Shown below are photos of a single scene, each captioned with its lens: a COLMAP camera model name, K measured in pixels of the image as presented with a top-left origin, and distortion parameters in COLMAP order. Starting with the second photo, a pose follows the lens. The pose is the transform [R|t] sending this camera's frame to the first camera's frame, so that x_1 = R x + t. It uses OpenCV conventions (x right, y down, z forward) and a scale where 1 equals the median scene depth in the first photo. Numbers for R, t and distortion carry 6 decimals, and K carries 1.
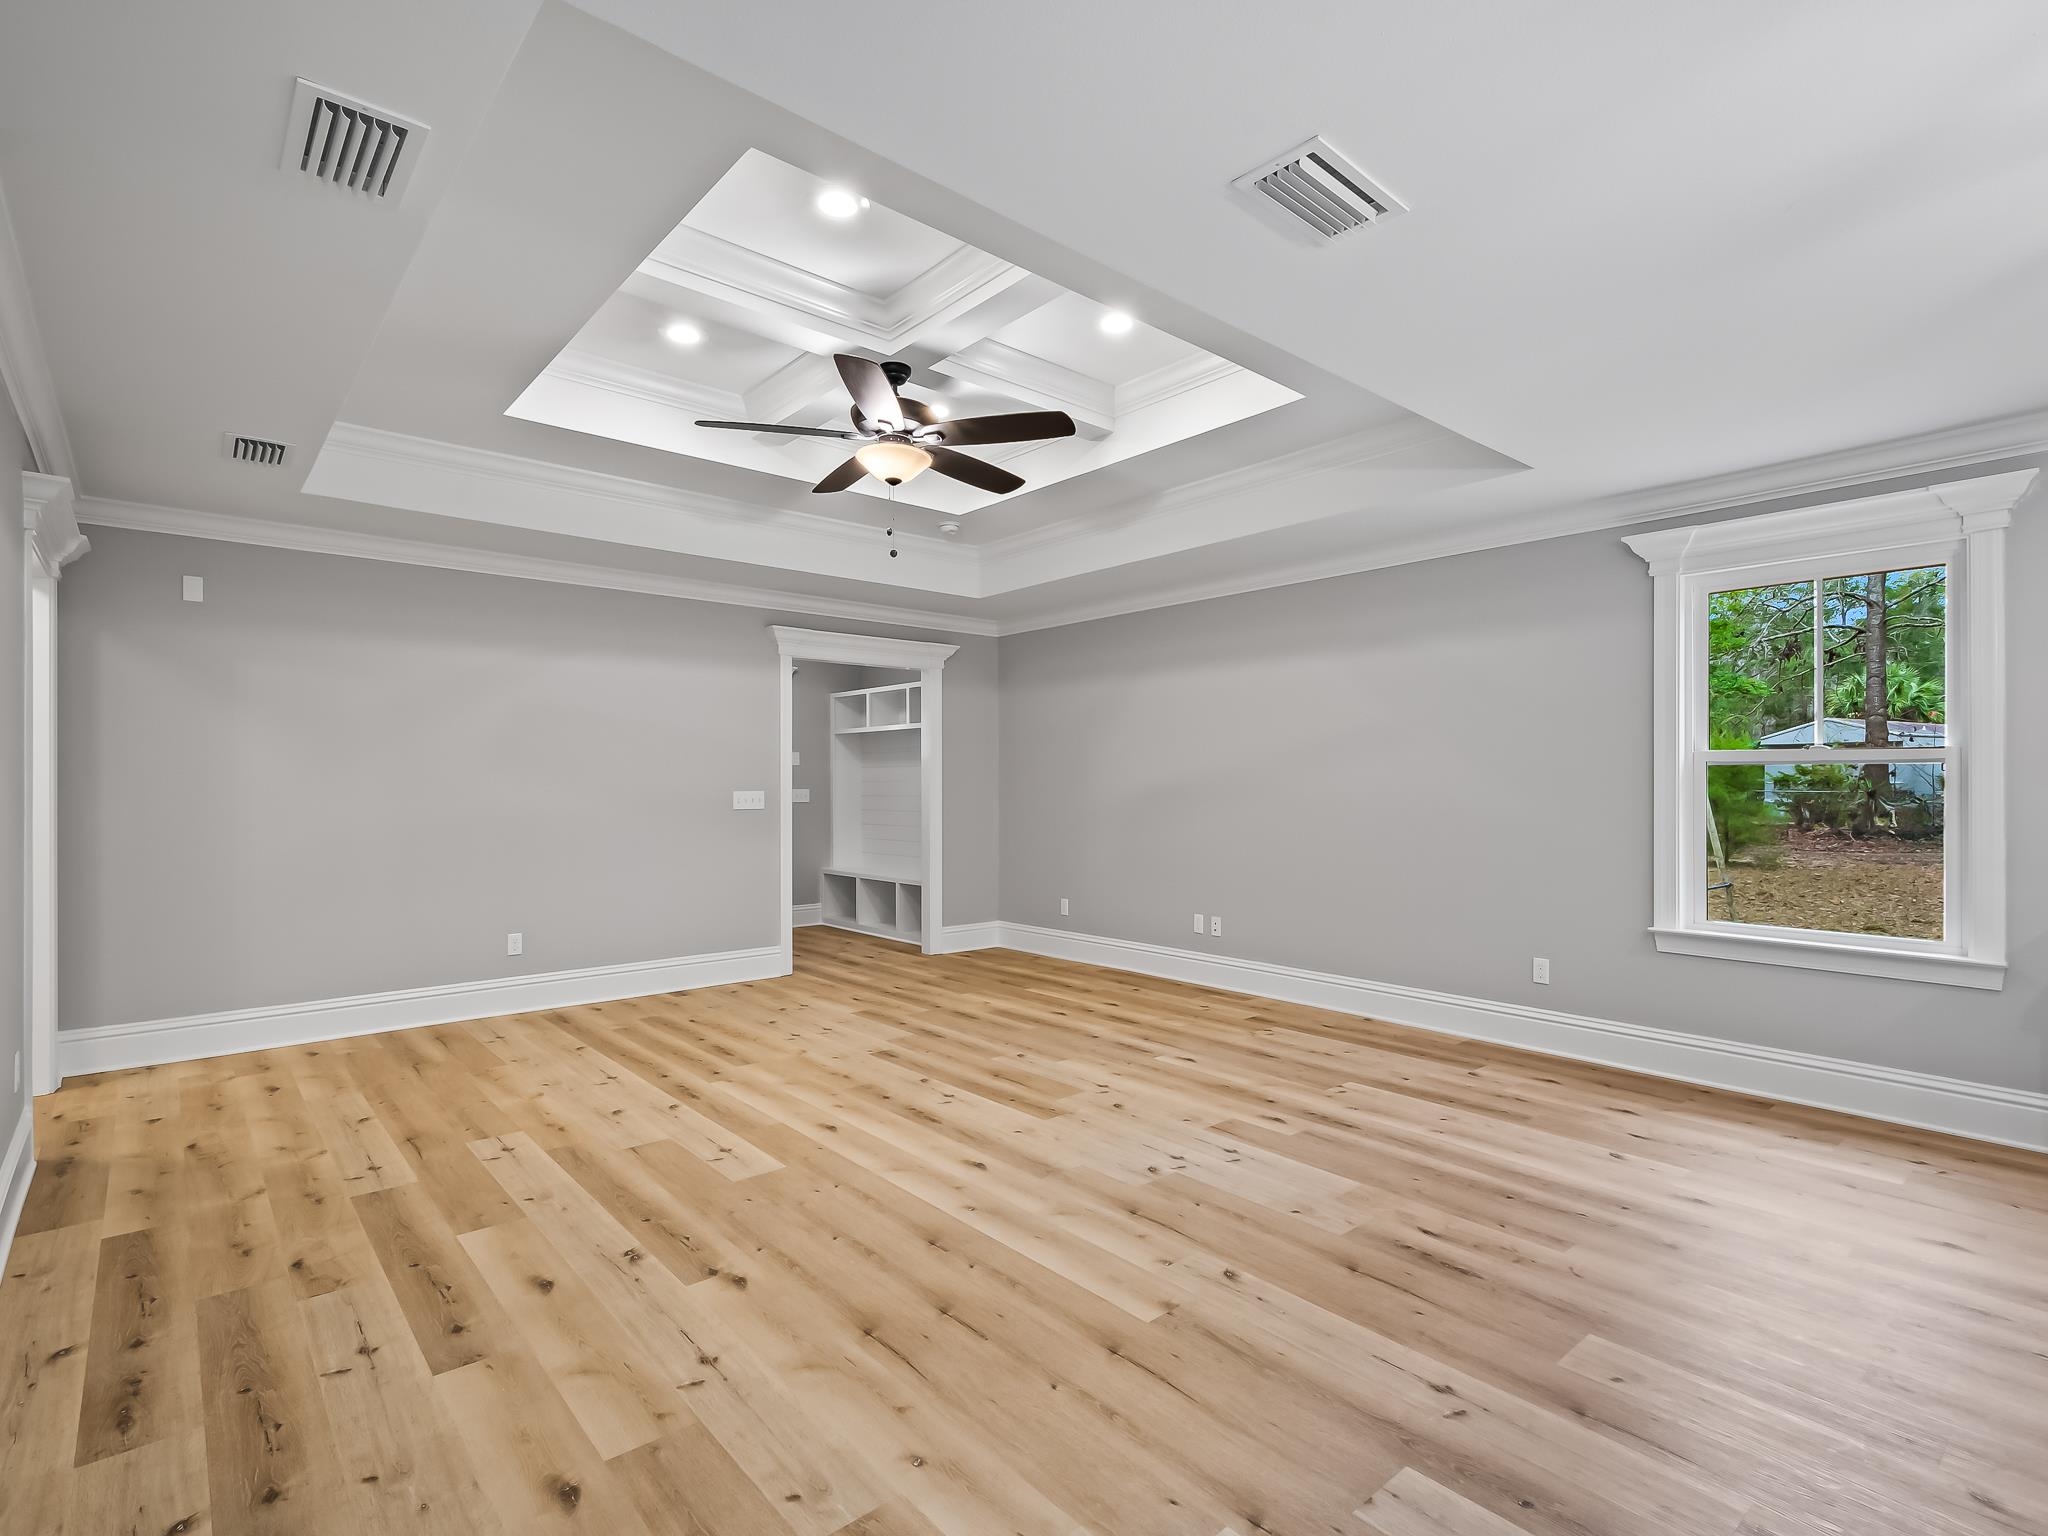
lens RADIAL K [[1001.7, 0, 1043.5], [0, 1001.7, 781.4], [0, 0, 1]] dist [0.015202, -0.002222]
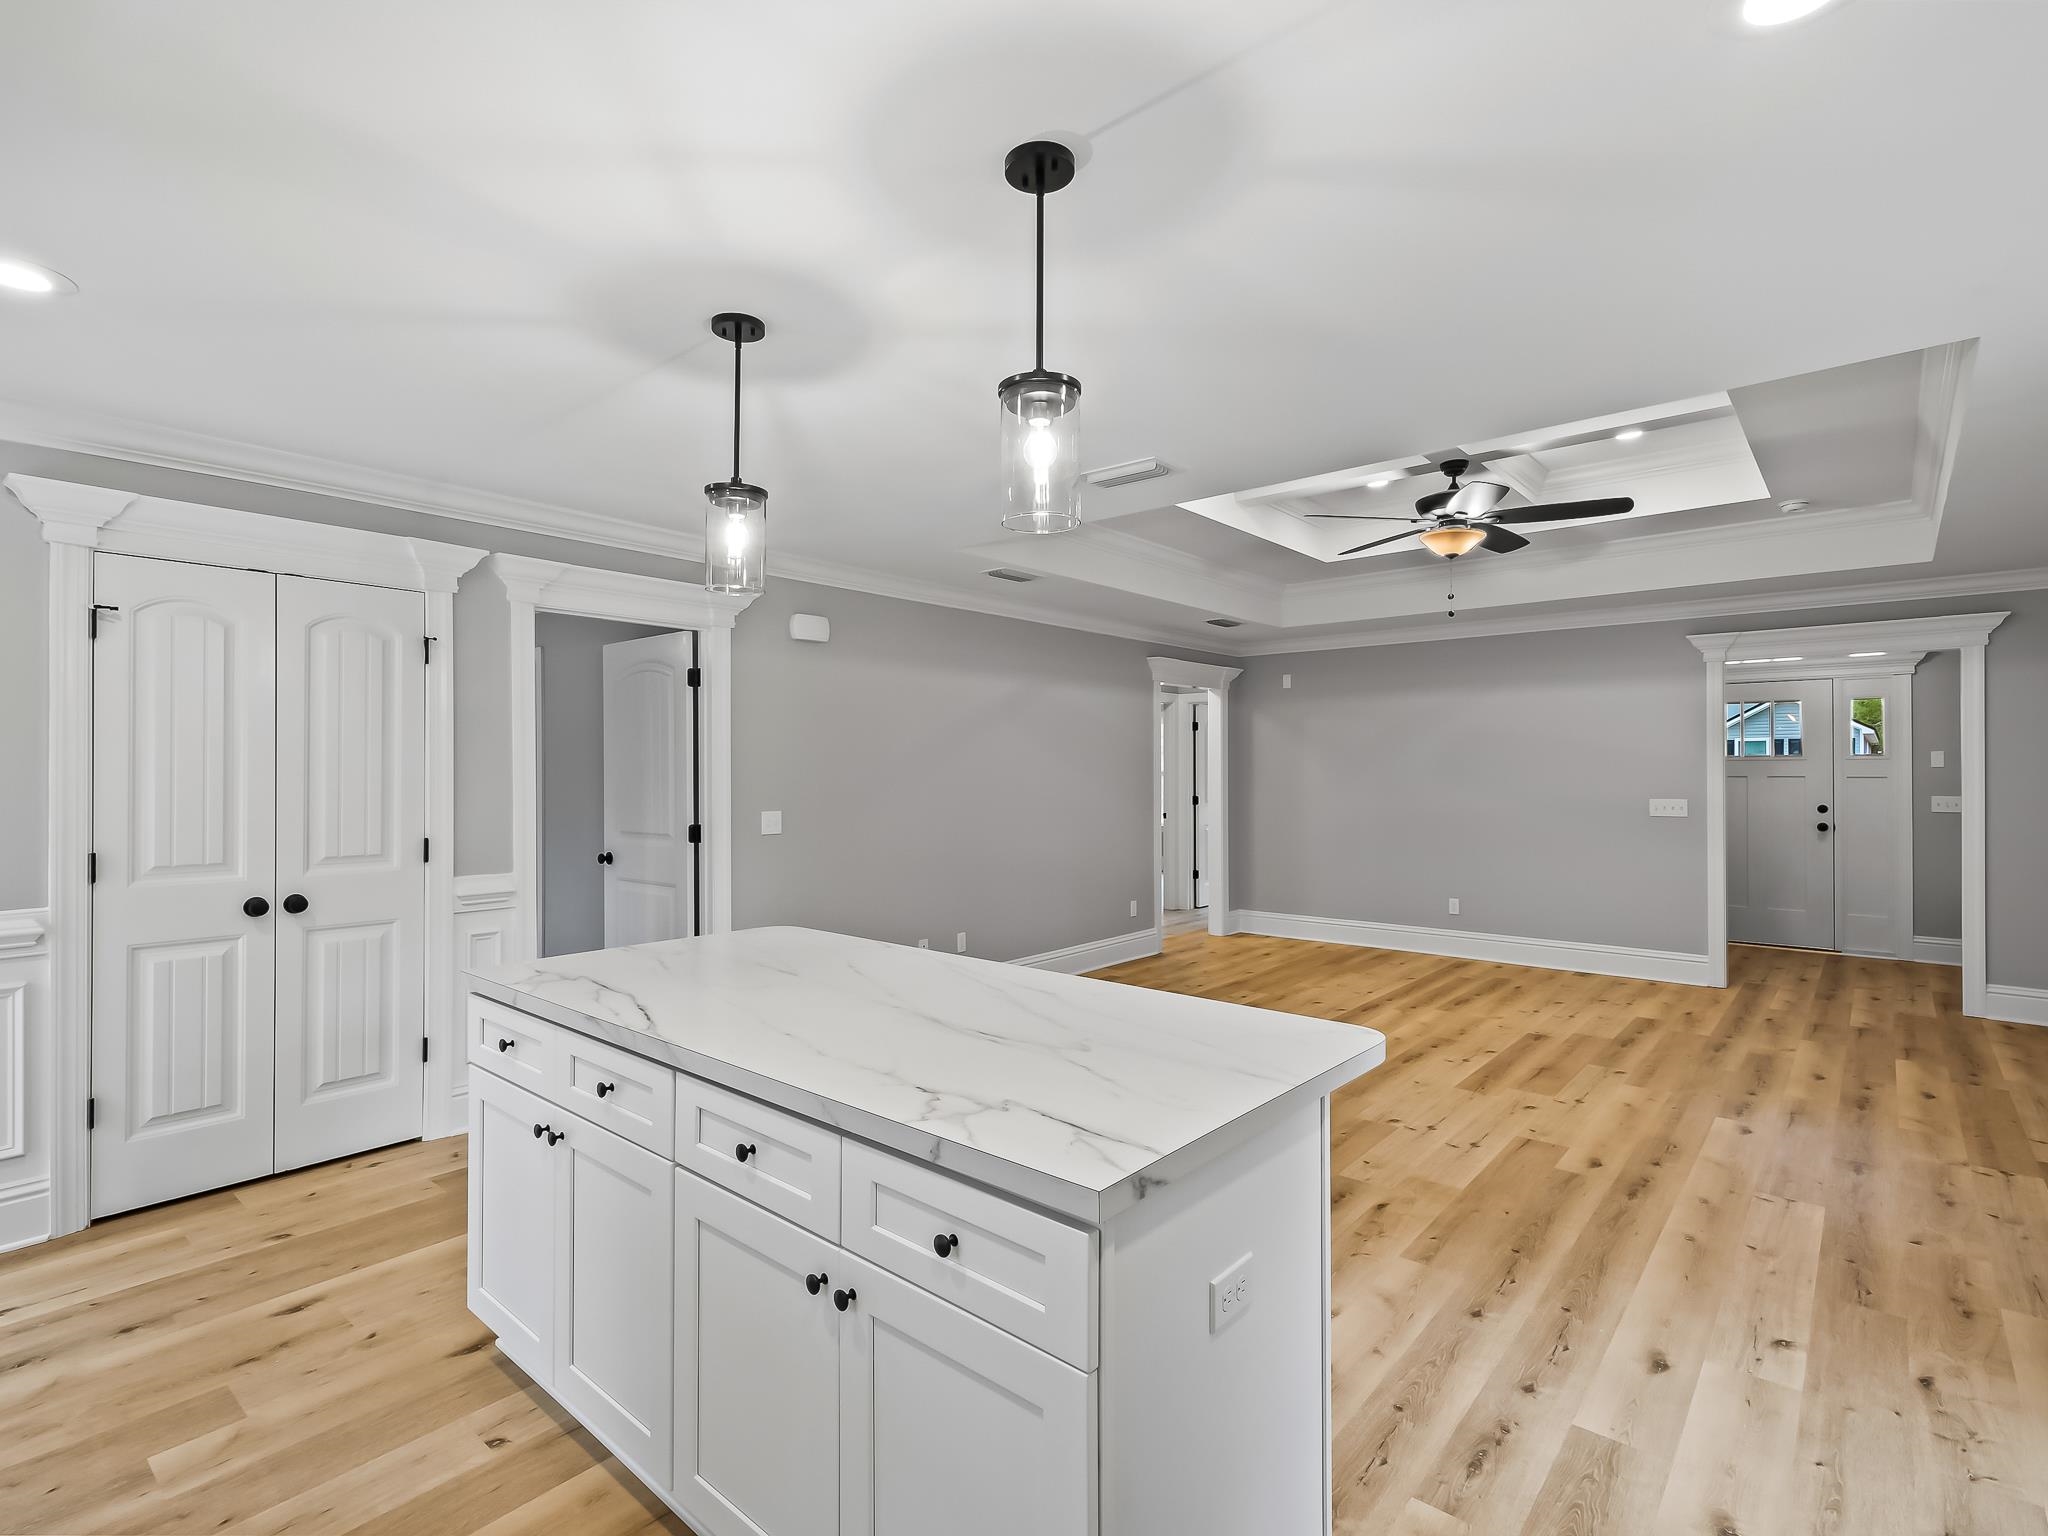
lens RADIAL K [[1001.9, 0, 1013.5], [0, 1001.9, 768.6], [0, 0, 1]] dist [0.008401, -0.001646]
pose [[0.136940, -0.001845, -0.990578, 1.032733], [0.004113, 0.999991, -0.001294, -0.037414], [0.990571, -0.003897, 0.136947, 0.302146]]
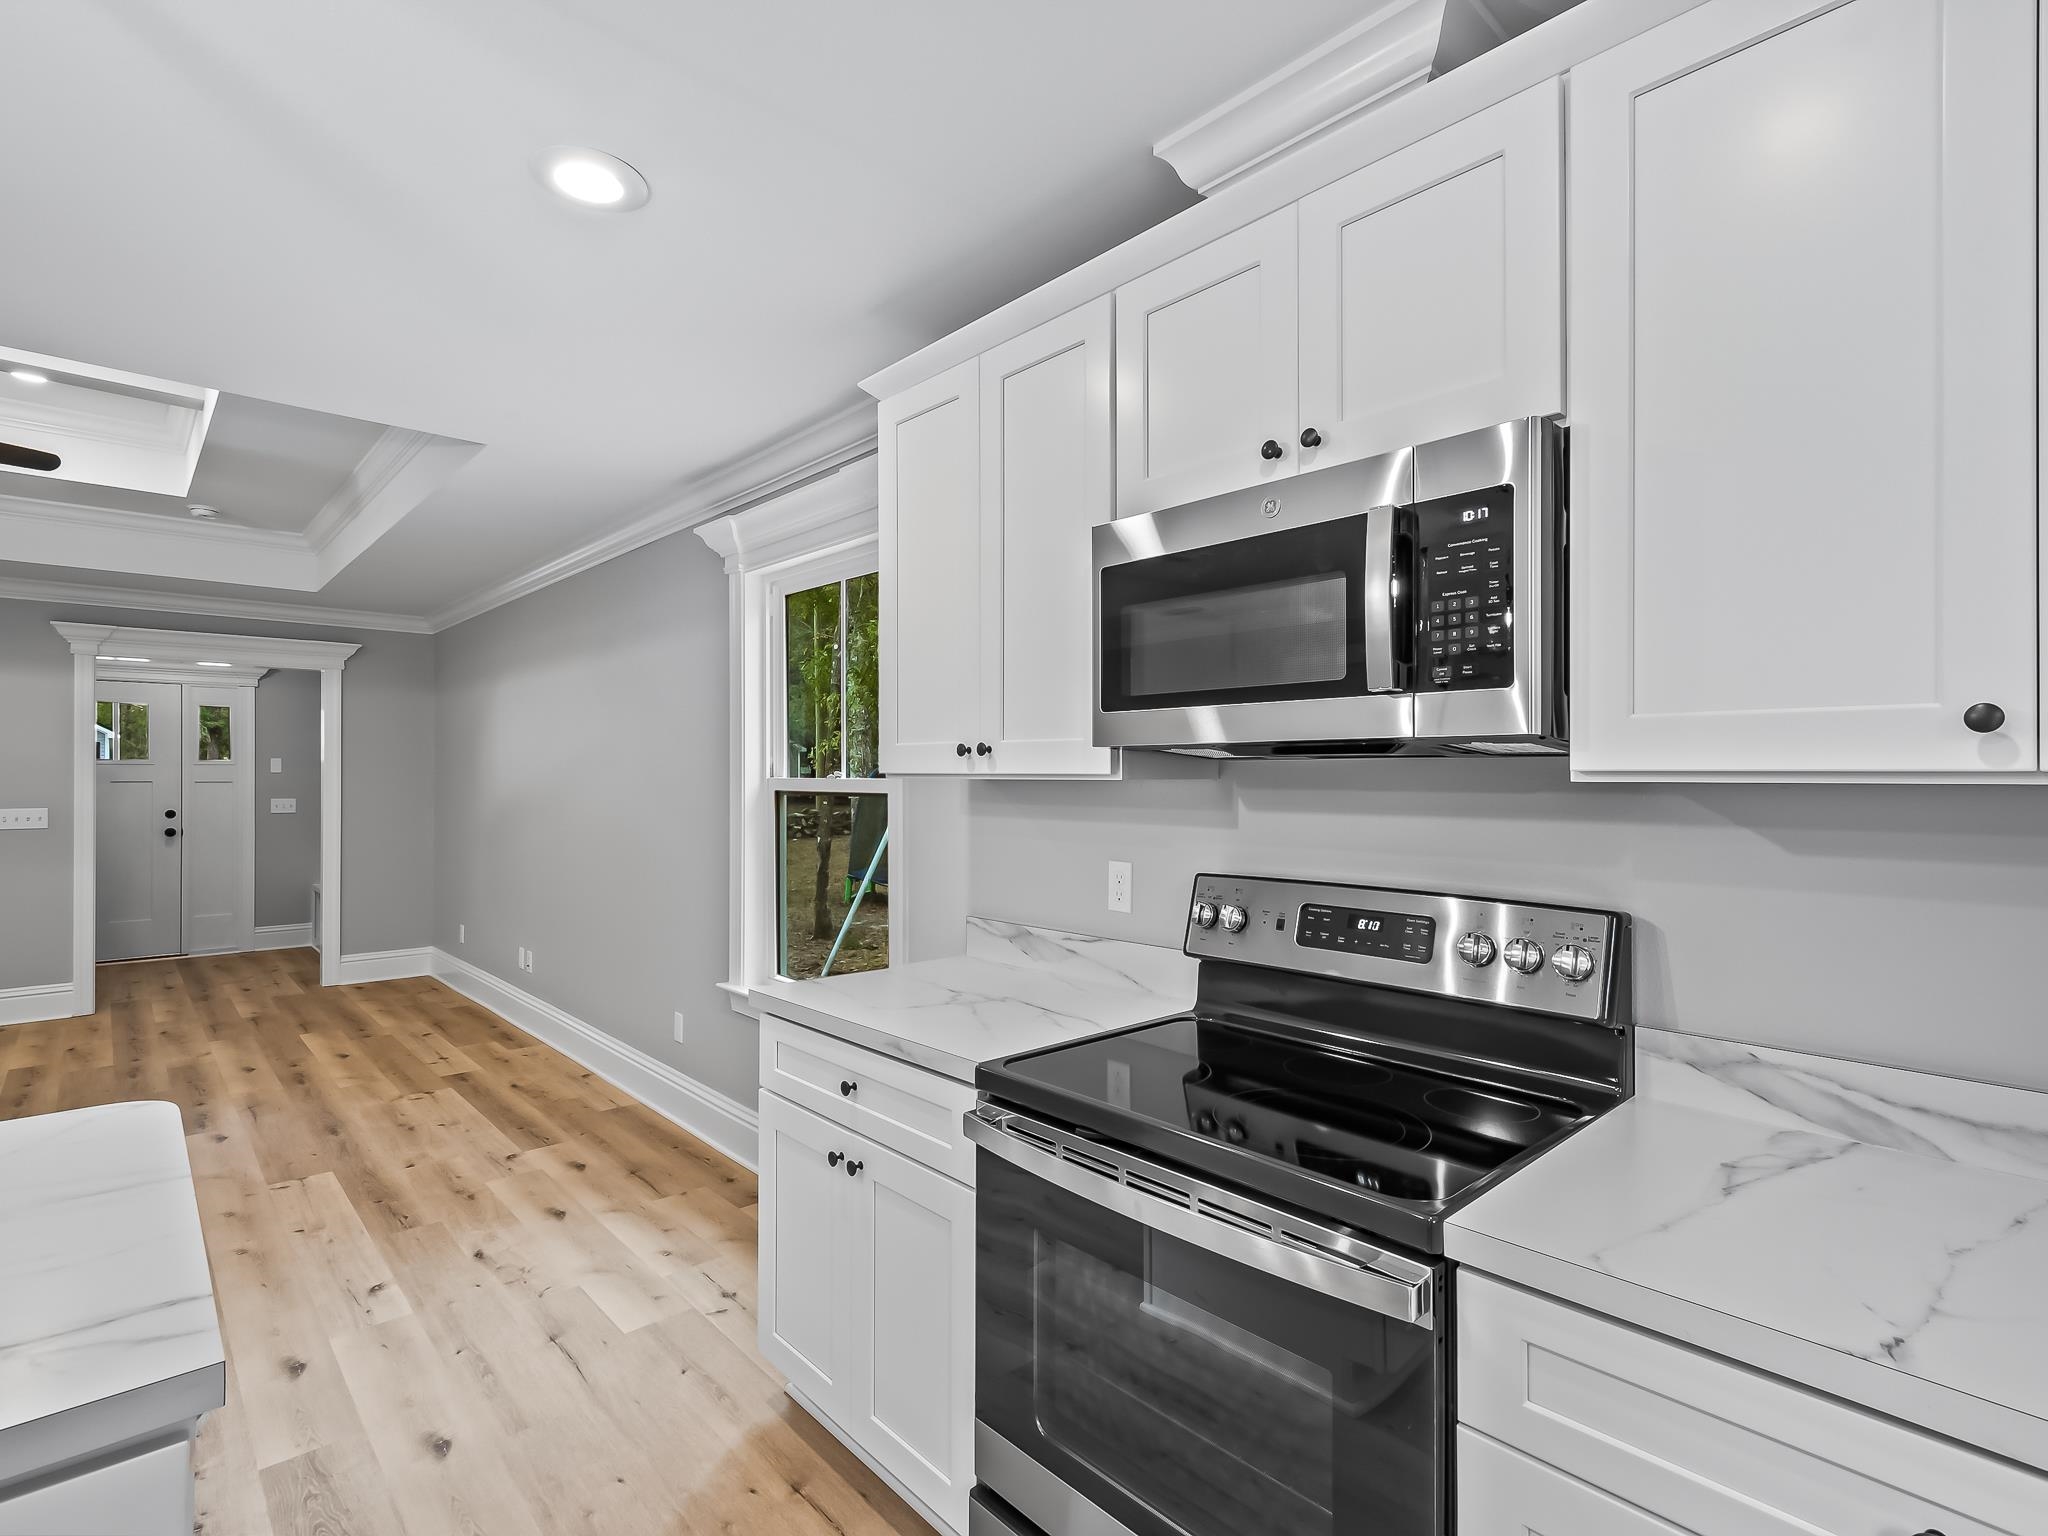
lens RADIAL K [[1001.9, 0, 1013.5], [0, 1001.9, 768.6], [0, 0, 1]] dist [0.008401, -0.001646]
pose [[0.999873, 0.001697, 0.015827, 0.908531], [-0.001626, 0.999989, -0.004494, -0.036943], [-0.015835, 0.004468, 0.999865, 0.155452]]
